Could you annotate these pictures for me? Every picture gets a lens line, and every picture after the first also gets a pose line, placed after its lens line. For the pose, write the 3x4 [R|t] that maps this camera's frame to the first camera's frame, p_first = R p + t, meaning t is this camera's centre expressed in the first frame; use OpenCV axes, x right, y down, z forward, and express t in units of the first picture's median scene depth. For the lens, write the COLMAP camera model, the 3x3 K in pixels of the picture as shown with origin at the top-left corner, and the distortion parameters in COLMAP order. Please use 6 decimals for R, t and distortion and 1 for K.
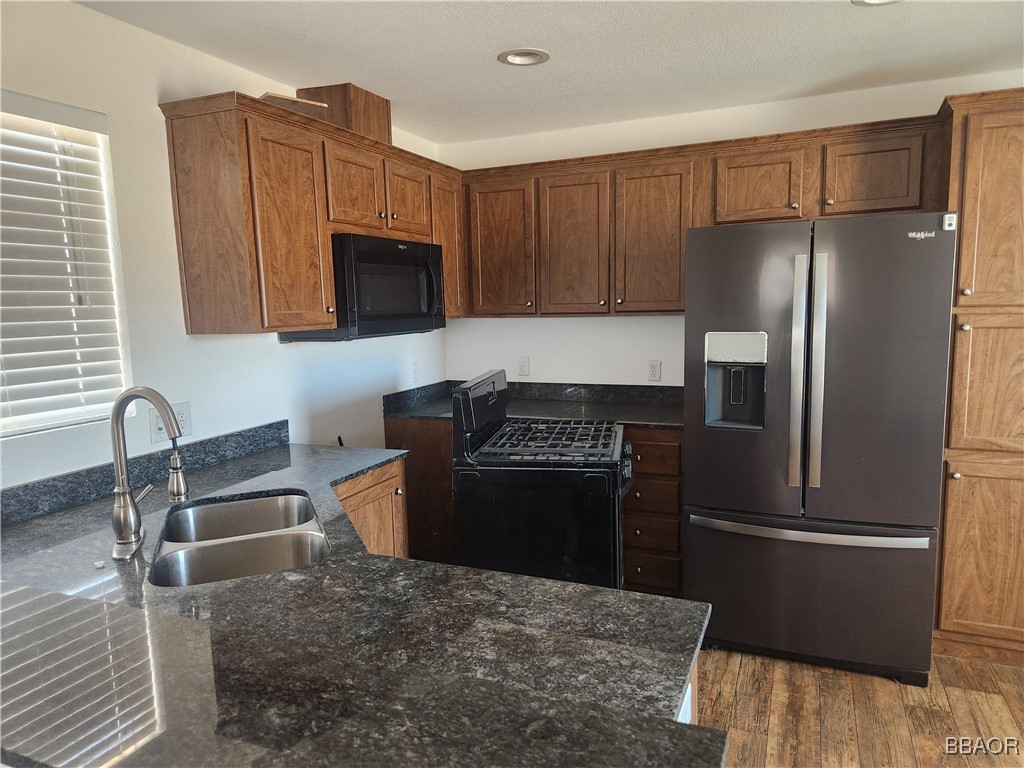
lens RADIAL K [[692.8, 0, 512.8], [0, 692.8, 386.8], [0, 0, 1]] dist [0.036279, -0.020895]
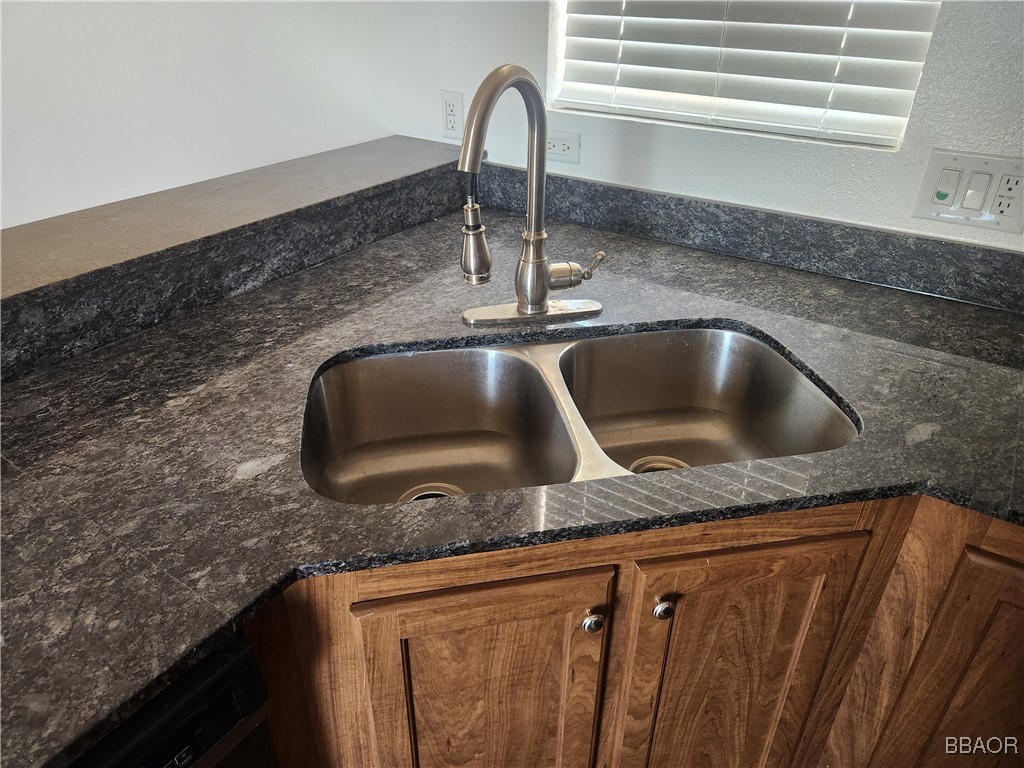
lens RADIAL K [[692.8, 0, 511.6], [0, 692.8, 382.7], [0, 0, 1]] dist [0.036279, -0.020895]
pose [[-0.193069, 0.528652, -0.826590, 0.047402], [-0.121451, 0.823086, 0.554779, -0.081878], [0.973640, 0.207501, -0.094708, 0.903466]]
